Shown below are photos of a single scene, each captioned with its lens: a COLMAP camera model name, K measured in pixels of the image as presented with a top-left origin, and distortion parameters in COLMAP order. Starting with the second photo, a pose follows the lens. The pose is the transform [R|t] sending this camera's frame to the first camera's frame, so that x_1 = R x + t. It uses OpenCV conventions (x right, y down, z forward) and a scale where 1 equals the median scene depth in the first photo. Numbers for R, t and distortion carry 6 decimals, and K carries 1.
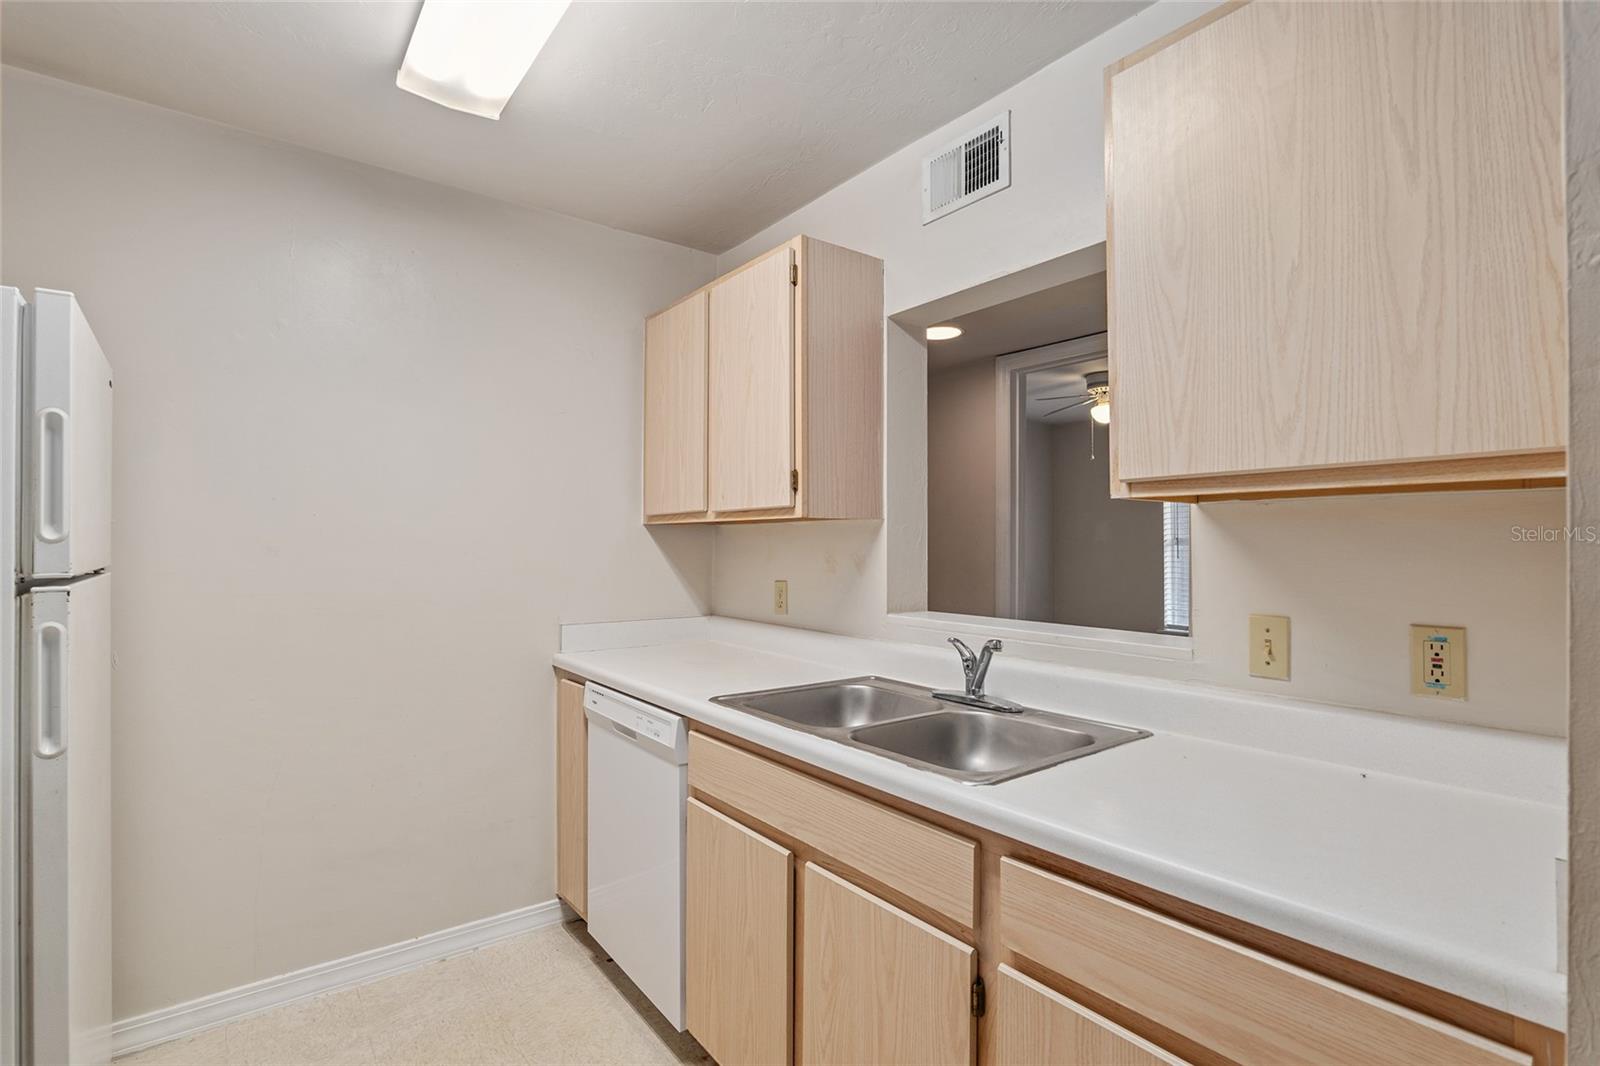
lens RADIAL K [[750.8, 0, 800.4], [0, 750.8, 529.5], [0, 0, 1]] dist [-0.019512, 0.004992]
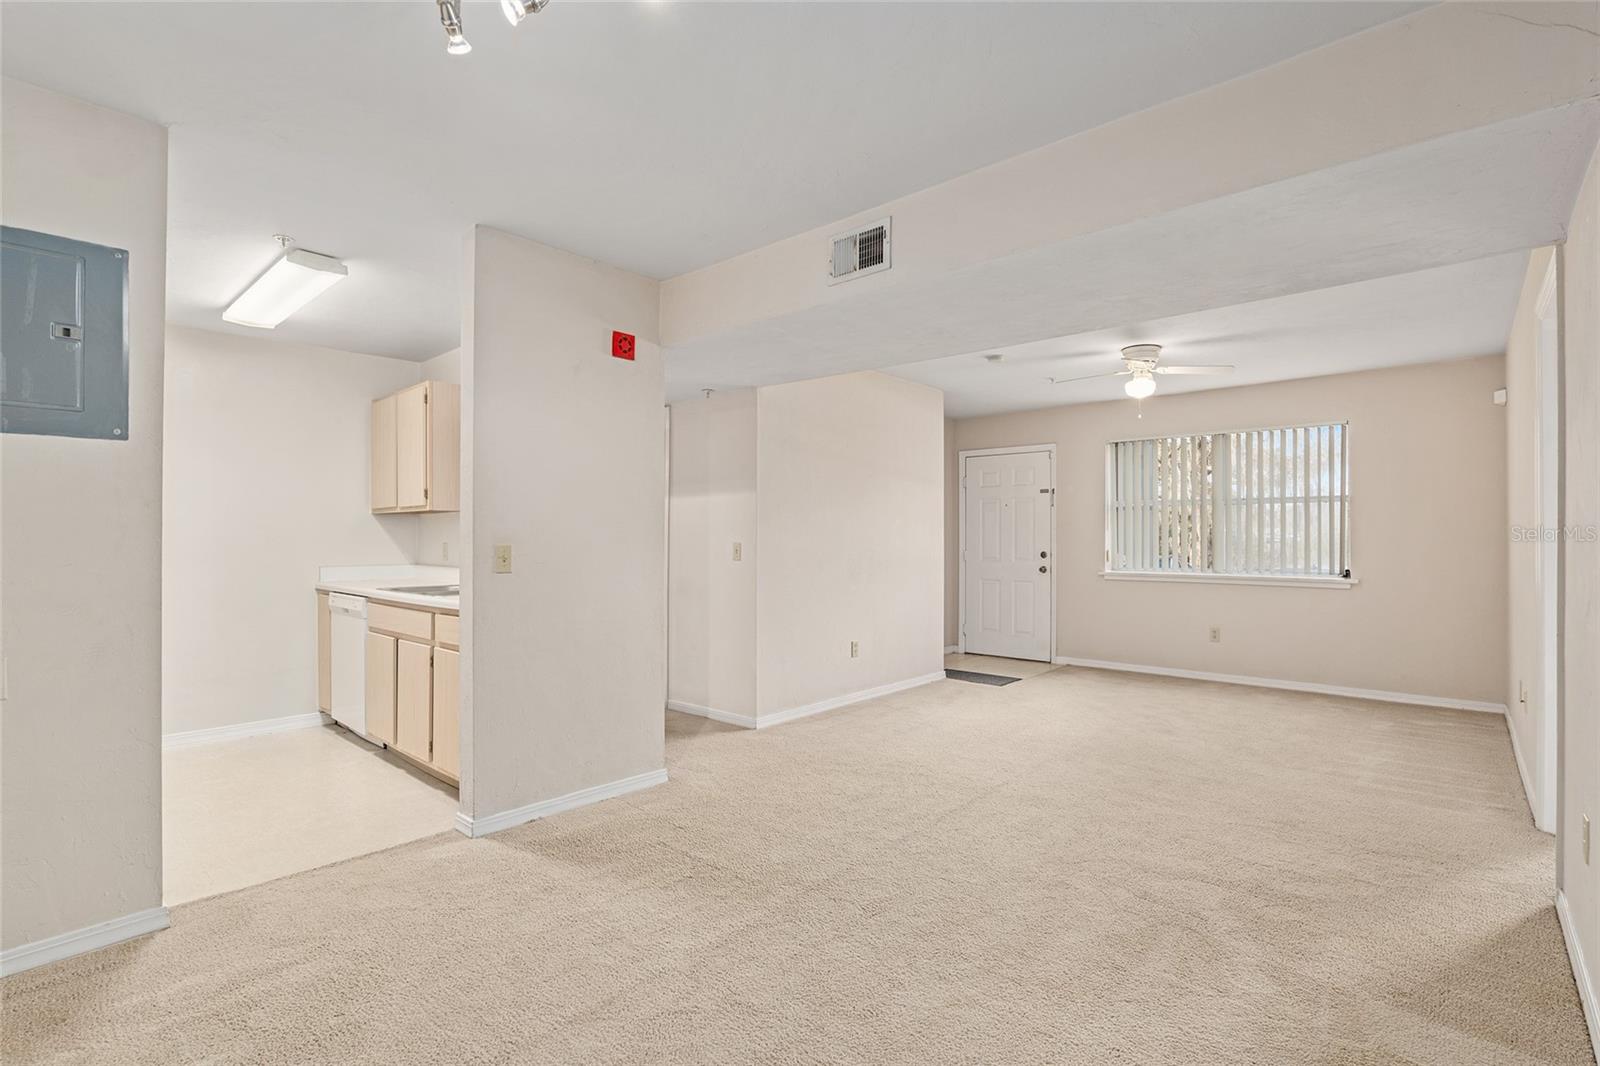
lens RADIAL K [[750.8, 0, 794.2], [0, 750.8, 532.6], [0, 0, 1]] dist [-0.019512, 0.004992]
pose [[0.983763, -0.001696, 0.179464, 0.742907], [-0.000809, 0.999903, 0.013885, 0.020160], [-0.179470, -0.013805, 0.983667, -1.516545]]
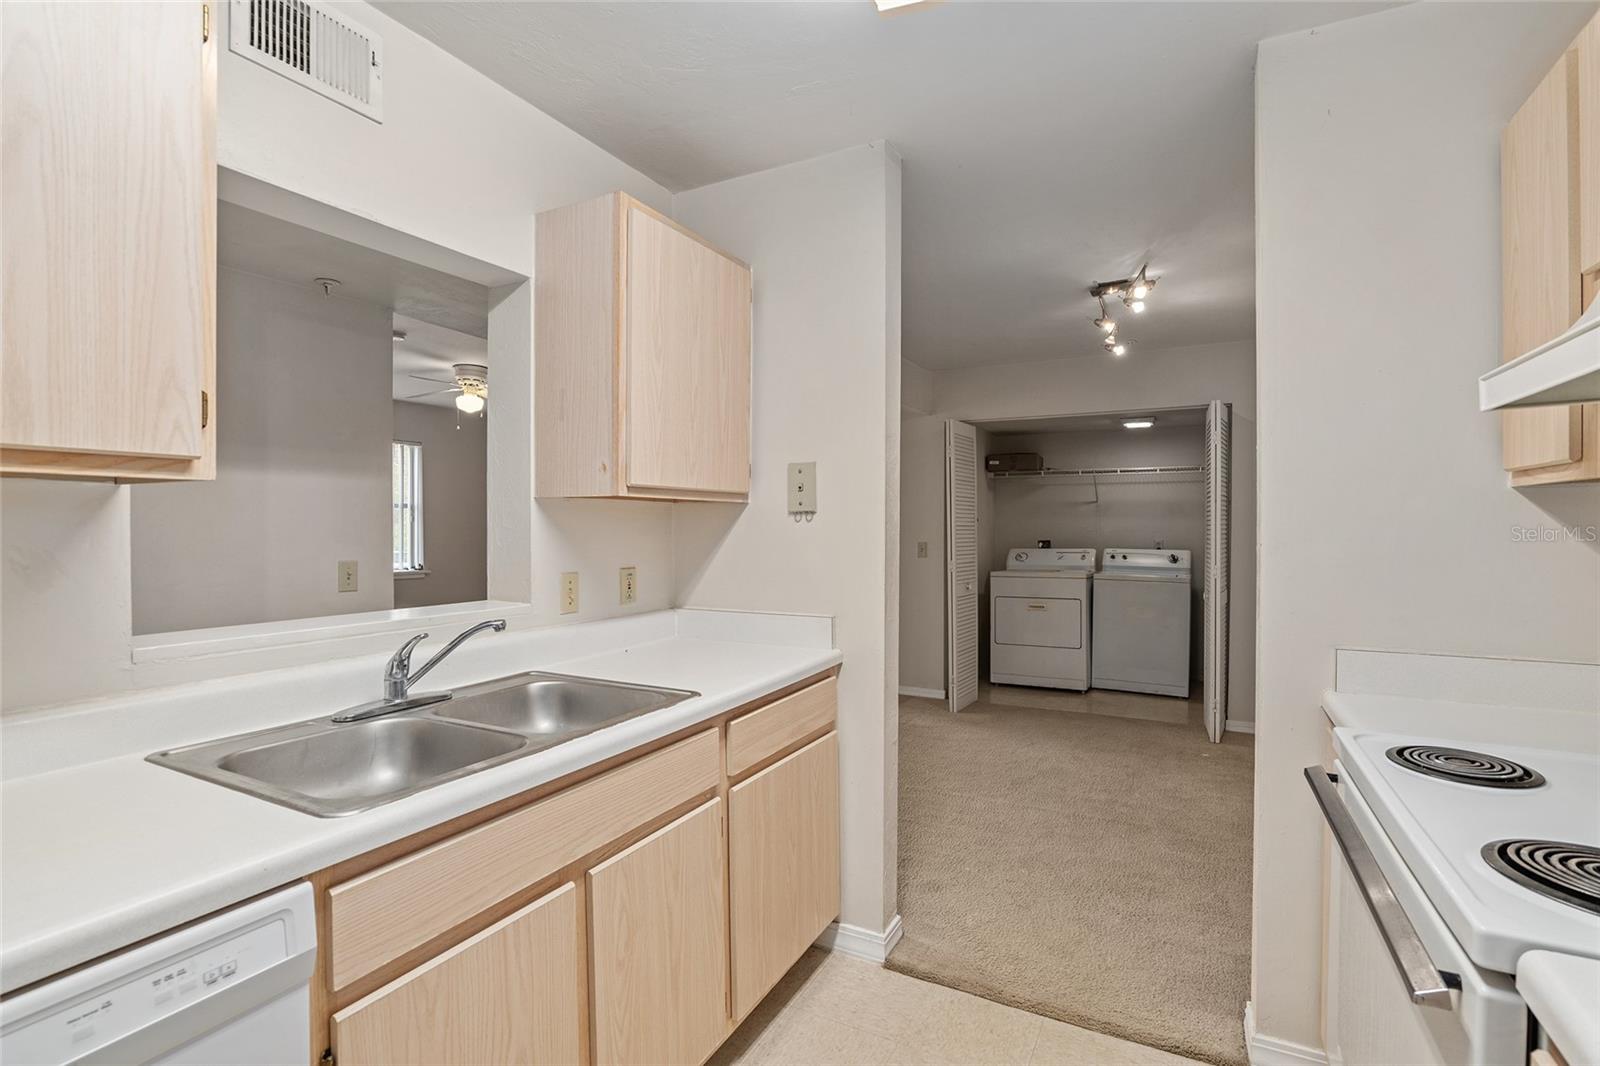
lens RADIAL K [[750.8, 0, 781.7], [0, 750.8, 535.0], [0, 0, 1]] dist [-0.019512, 0.004992]
pose [[-0.407161, -0.014488, 0.913242, -0.748350], [-0.023241, 0.999715, 0.005498, 0.013444], [-0.913061, -0.018986, -0.407381, 0.943299]]
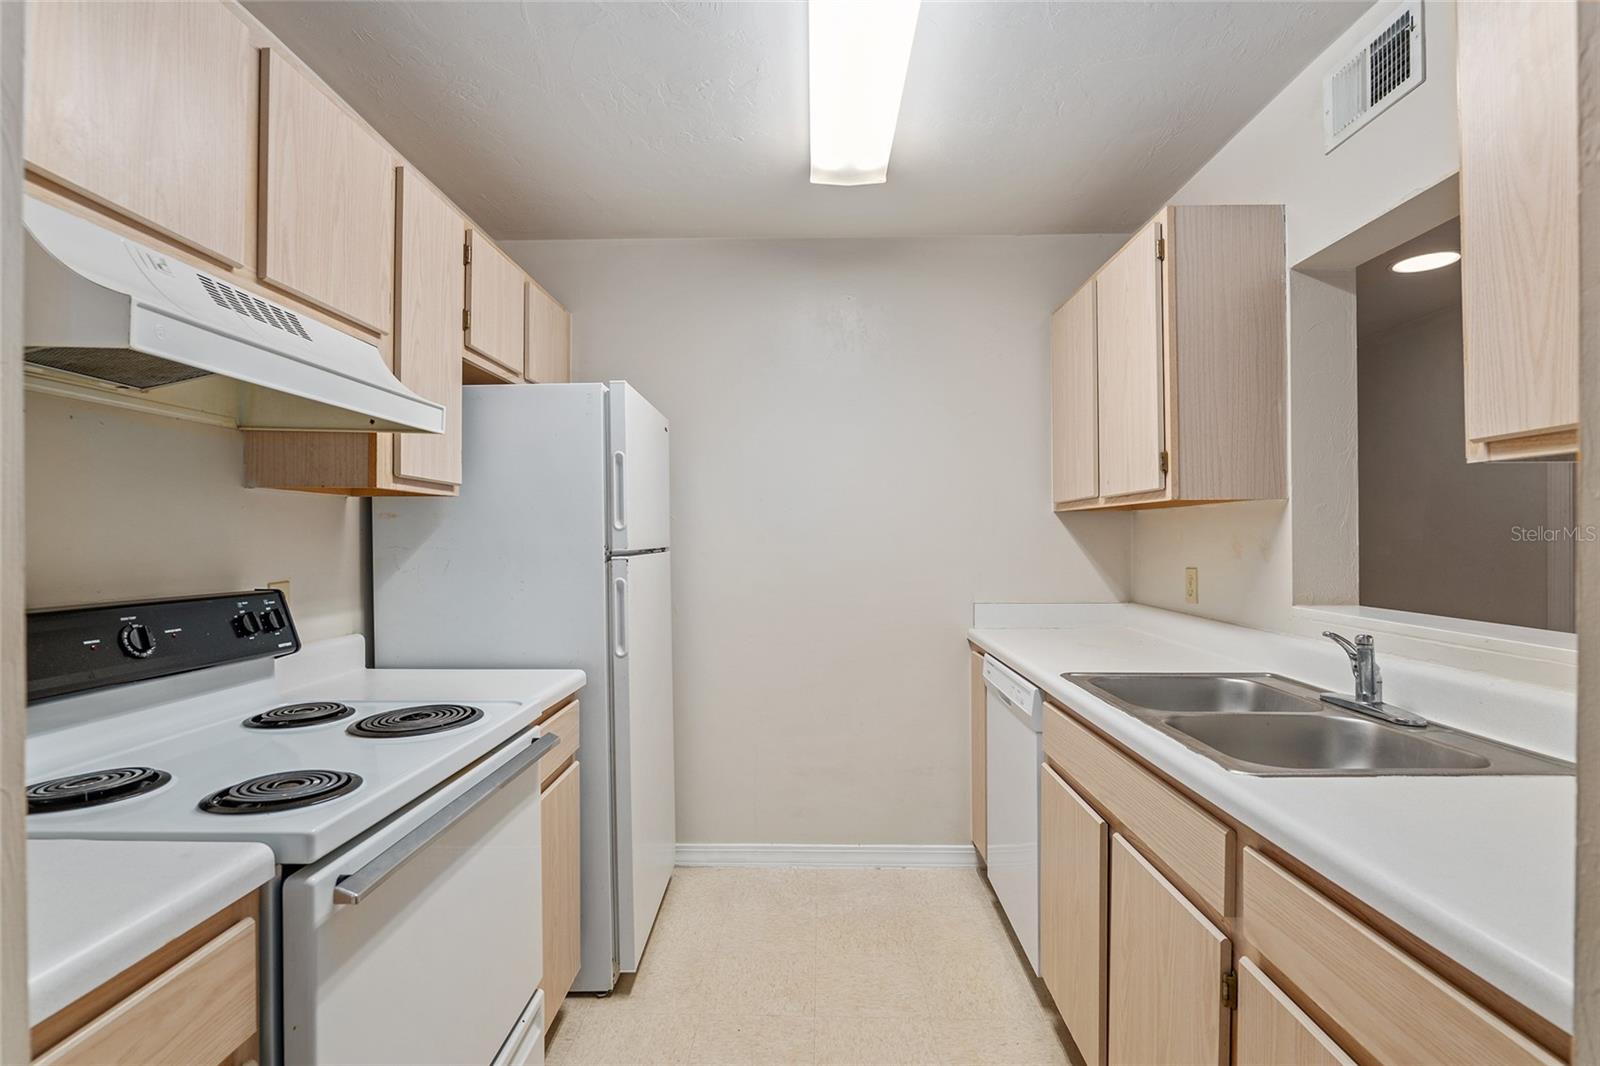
lens RADIAL K [[750.8, 0, 797.8], [0, 750.8, 531.9], [0, 0, 1]] dist [-0.019512, 0.004992]
pose [[0.781717, -0.009612, -0.623560, 0.252717], [0.018403, 0.999801, 0.007659, 0.009924], [0.623362, -0.017463, 0.781738, -0.059303]]
